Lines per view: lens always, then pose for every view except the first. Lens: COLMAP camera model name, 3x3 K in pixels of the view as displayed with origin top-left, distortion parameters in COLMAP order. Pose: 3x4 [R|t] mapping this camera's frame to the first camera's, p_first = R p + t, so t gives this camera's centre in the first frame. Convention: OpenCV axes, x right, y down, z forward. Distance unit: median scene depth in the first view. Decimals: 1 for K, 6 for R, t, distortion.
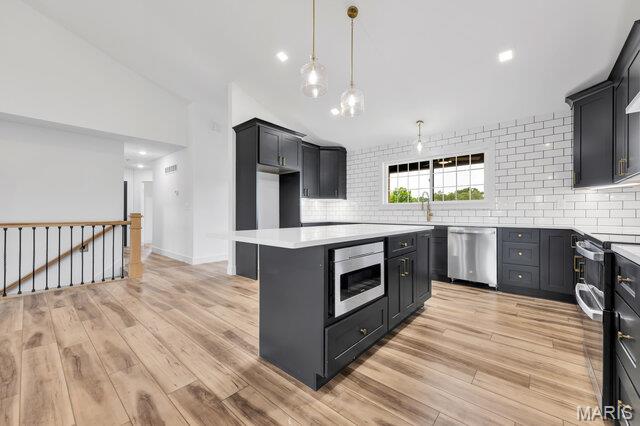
lens RADIAL K [[256.0, 0, 315.3], [0, 256.0, 213.0], [0, 0, 1]] dist [0.013888, -0.000026]
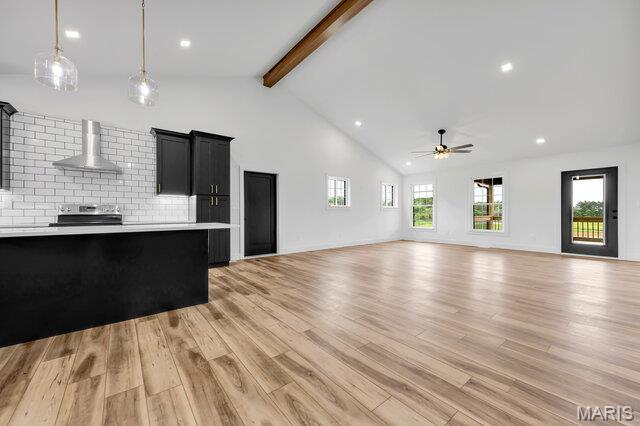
lens RADIAL K [[256.0, 0, 315.3], [0, 256.0, 213.0], [0, 0, 1]] dist [0.013888, -0.000026]
pose [[-0.982789, -0.001747, 0.184722, -1.501045], [-0.002423, 0.999991, -0.003437, 0.008732], [-0.184714, -0.003825, -0.982785, 3.157317]]
